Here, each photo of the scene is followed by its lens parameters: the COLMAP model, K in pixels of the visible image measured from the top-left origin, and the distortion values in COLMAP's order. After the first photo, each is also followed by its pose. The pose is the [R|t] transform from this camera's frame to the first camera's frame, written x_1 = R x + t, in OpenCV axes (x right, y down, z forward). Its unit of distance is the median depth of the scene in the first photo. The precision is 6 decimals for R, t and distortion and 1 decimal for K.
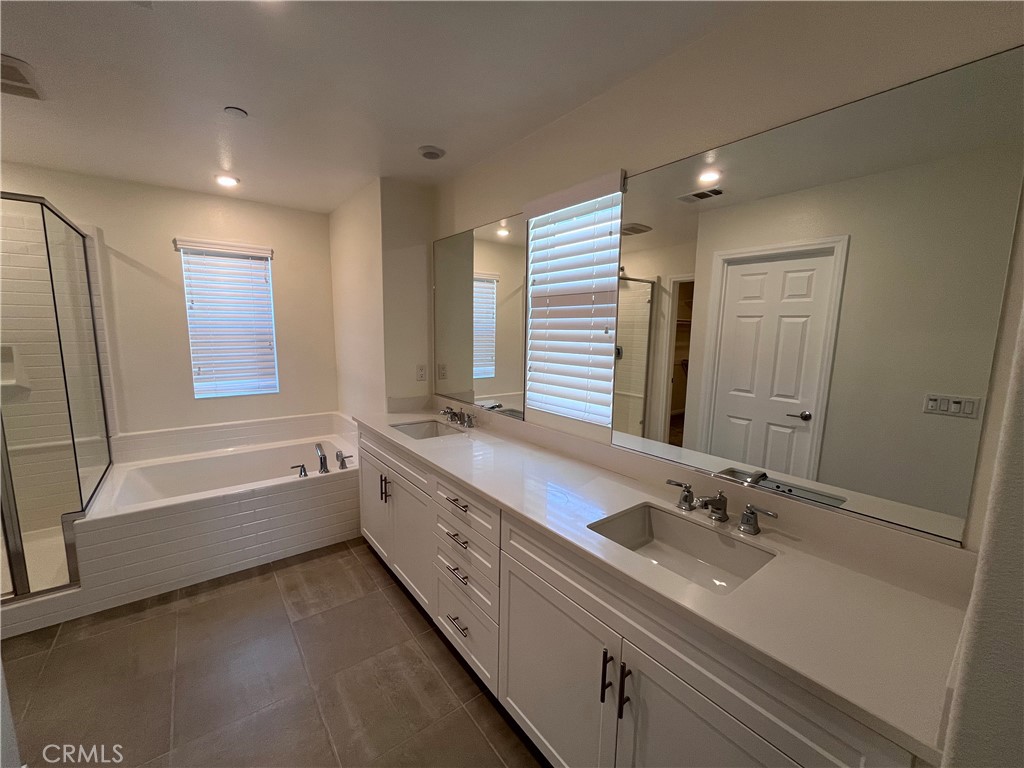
lens RADIAL K [[414.4, 0, 514.1], [0, 414.4, 388.6], [0, 0, 1]] dist [-0.004083, -0.000056]
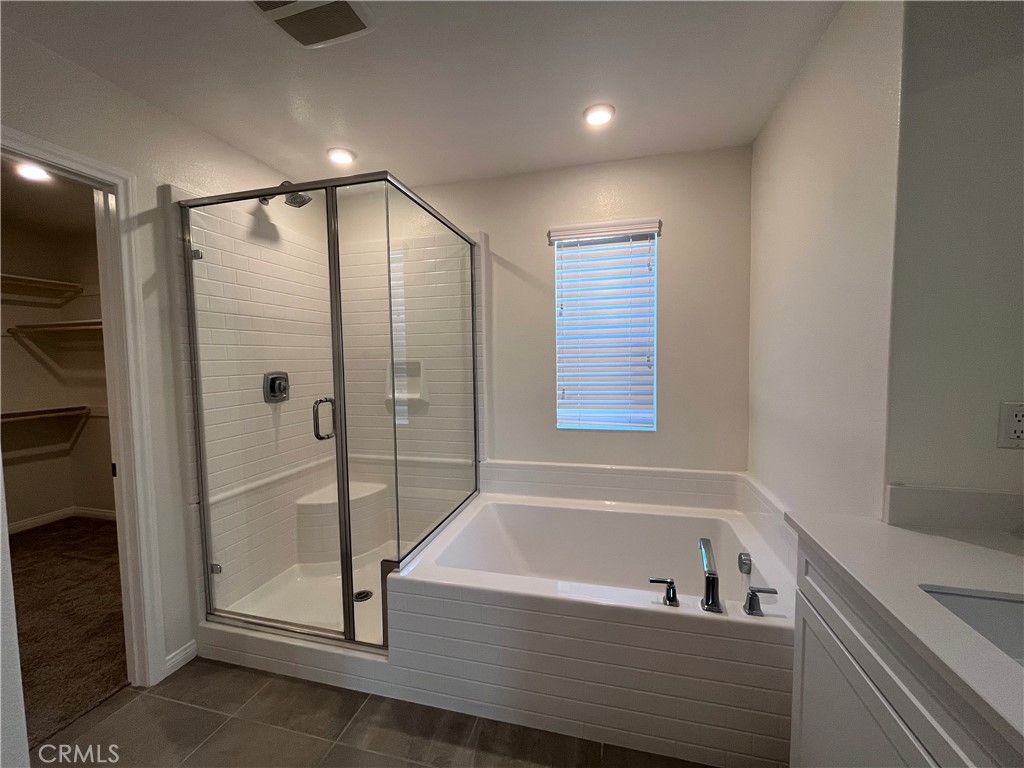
lens RADIAL K [[414.4, 0, 508.9], [0, 414.4, 385.3], [0, 0, 1]] dist [-0.004083, -0.000056]
pose [[0.608131, 0.024401, -0.793462, -0.214353], [-0.091039, 0.995077, -0.039173, -0.019863], [0.788599, 0.096058, 0.607358, 0.468834]]
